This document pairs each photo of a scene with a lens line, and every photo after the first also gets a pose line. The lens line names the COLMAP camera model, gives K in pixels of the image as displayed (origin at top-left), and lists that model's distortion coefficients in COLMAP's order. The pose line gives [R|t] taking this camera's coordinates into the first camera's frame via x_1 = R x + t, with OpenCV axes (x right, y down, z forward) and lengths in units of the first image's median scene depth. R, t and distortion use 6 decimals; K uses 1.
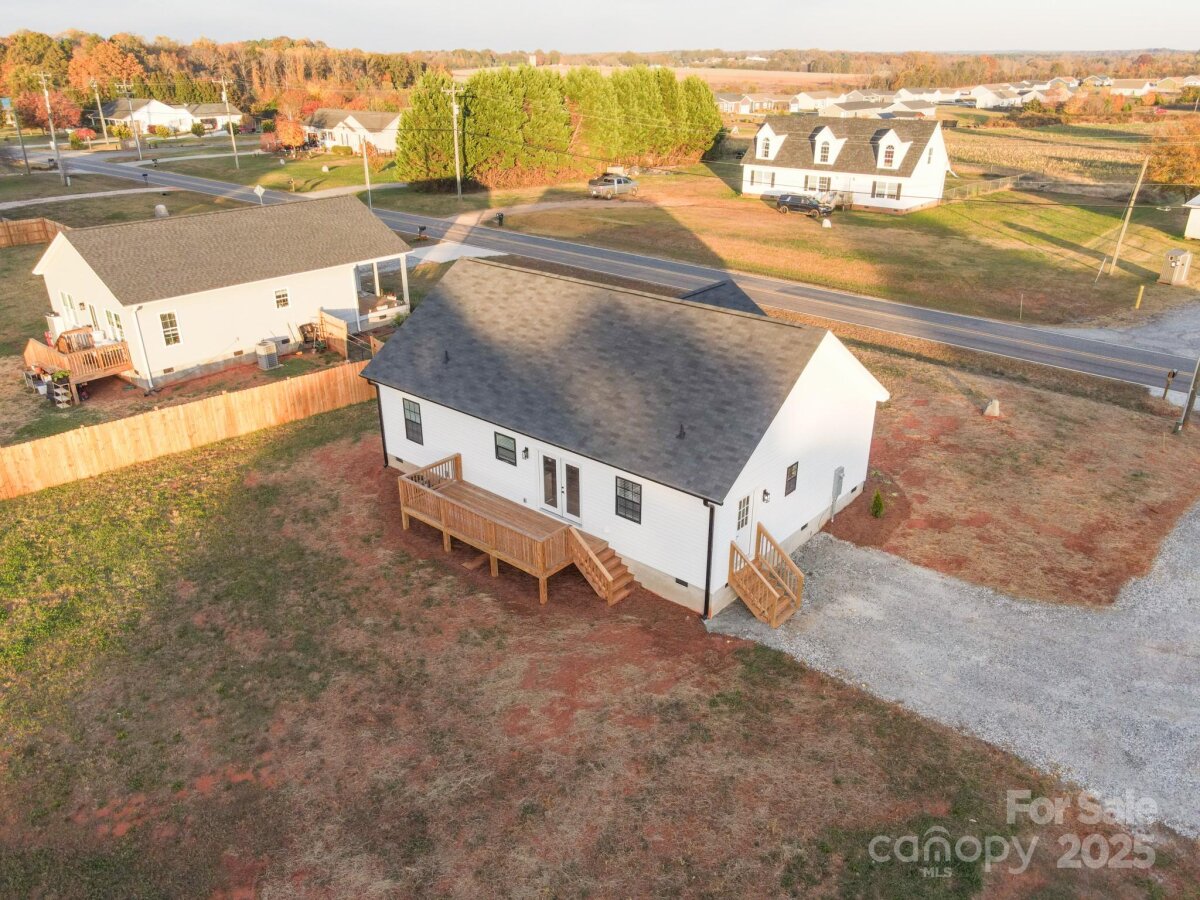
lens RADIAL K [[886.6, 0, 602.3], [0, 886.6, 453.4], [0, 0, 1]] dist [-0.000036, 0.027694]
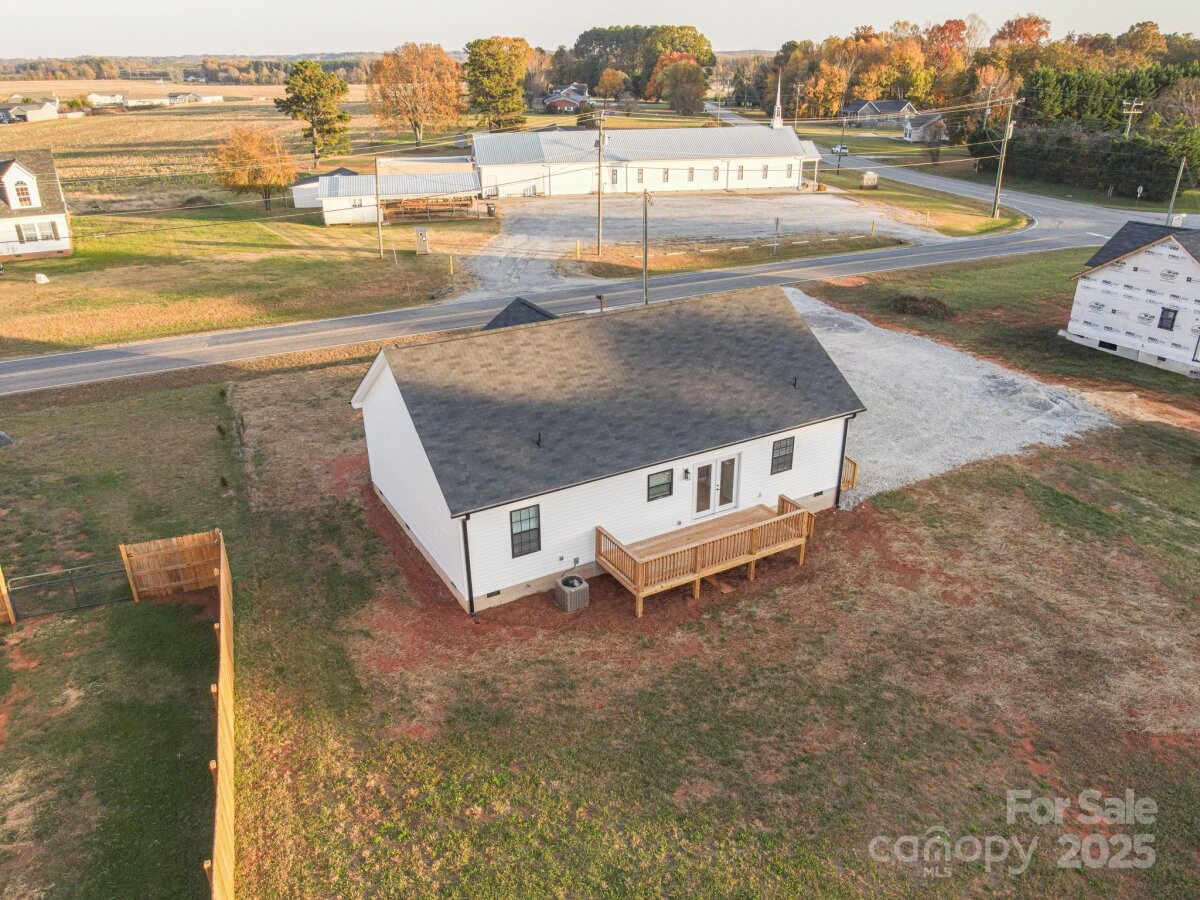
lens RADIAL K [[886.6, 0, 597.6], [0, 886.6, 449.9], [0, 0, 1]] dist [-0.000036, 0.027694]
pose [[0.333167, -0.383786, 0.861225, -0.913273], [0.395818, 0.885955, 0.241683, -0.289059], [-0.855762, 0.260368, 0.447080, 0.566146]]
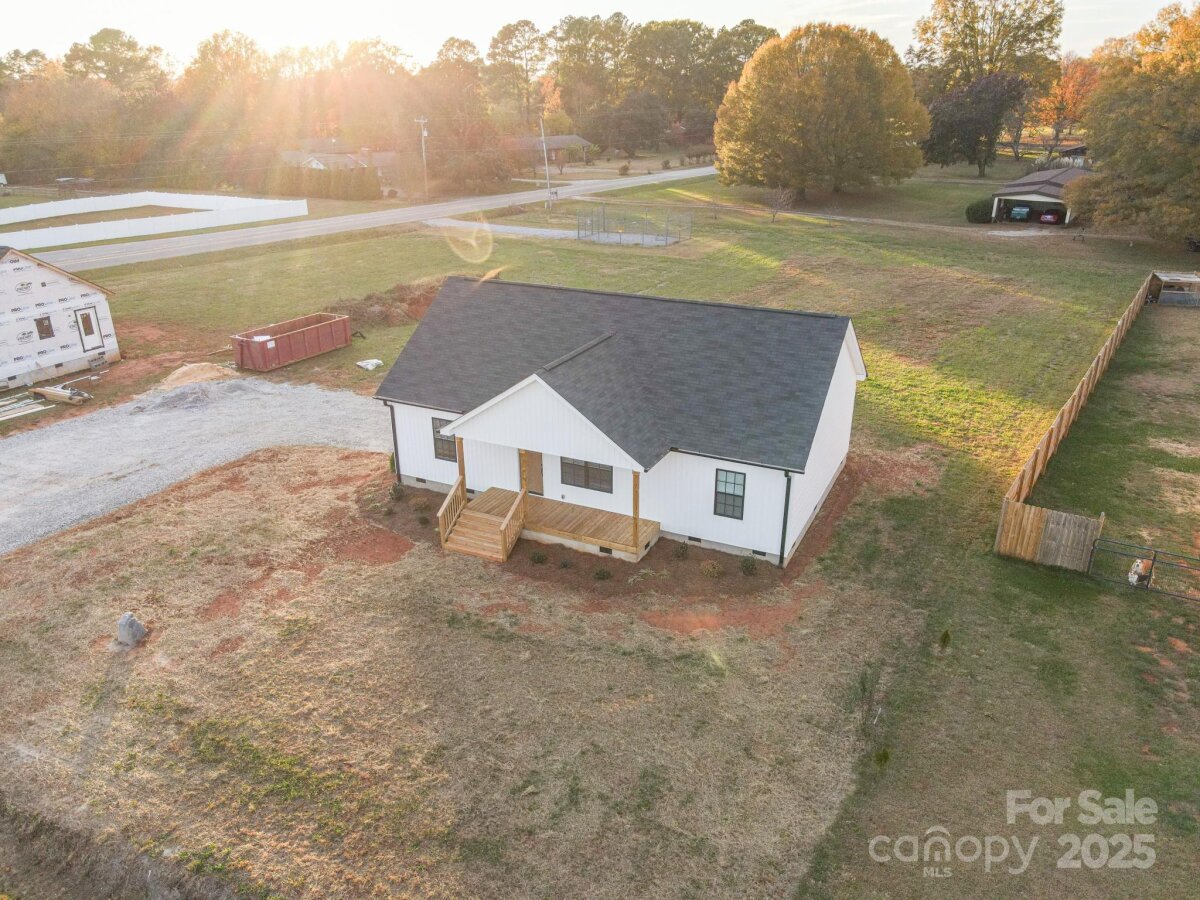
lens RADIAL K [[886.6, 0, 600.0], [0, 886.6, 457.3], [0, 0, 1]] dist [-0.000036, 0.027694]
pose [[-0.965648, 0.104657, -0.237847, 0.319203], [-0.103156, 0.685705, 0.720533, -0.799293], [0.238502, 0.720317, -0.651353, 1.781604]]
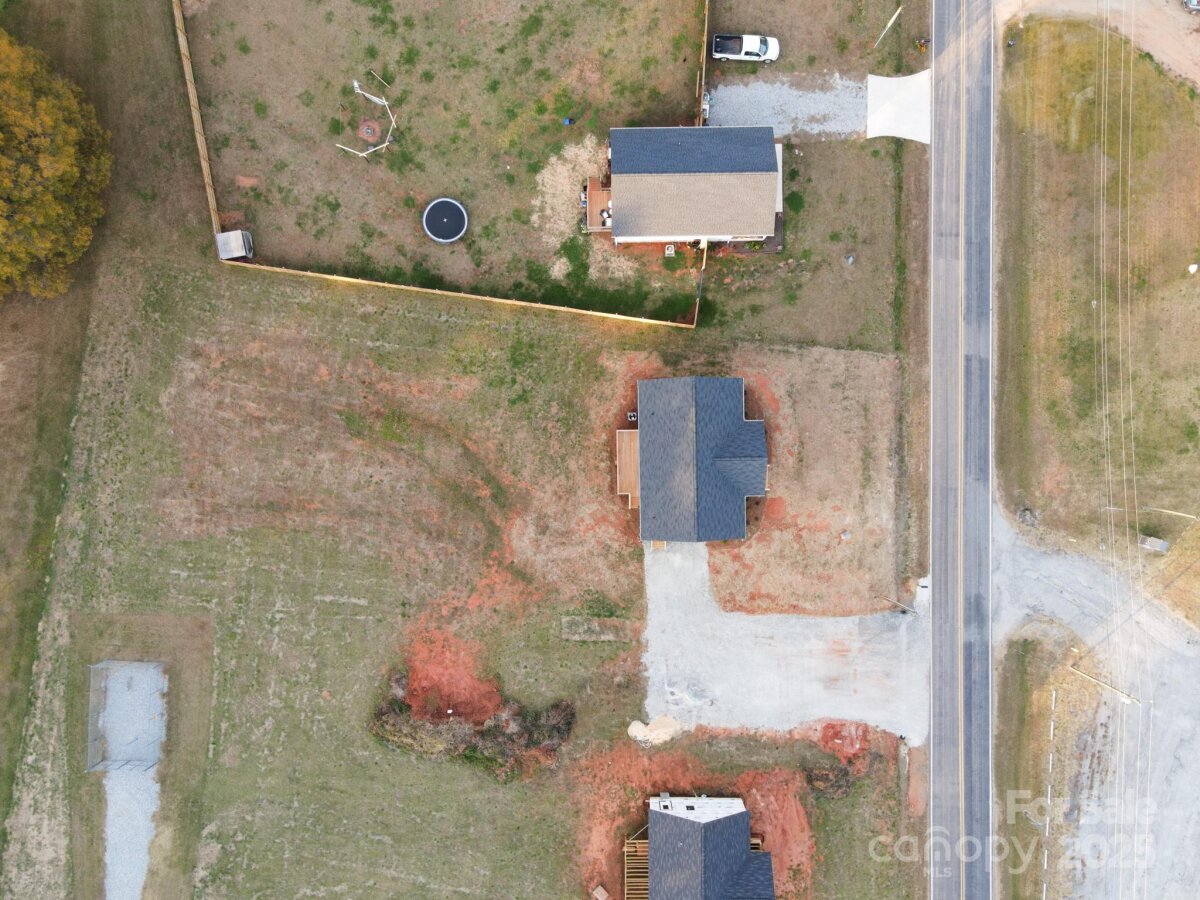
lens RADIAL K [[886.6, 0, 600.4], [0, 886.6, 447.9], [0, 0, 1]] dist [-0.000036, 0.027694]
pose [[0.665745, 0.746009, 0.015952, -0.254453], [-0.311647, 0.258565, 0.914341, -2.593532], [0.677982, -0.613689, 0.404630, -0.306524]]
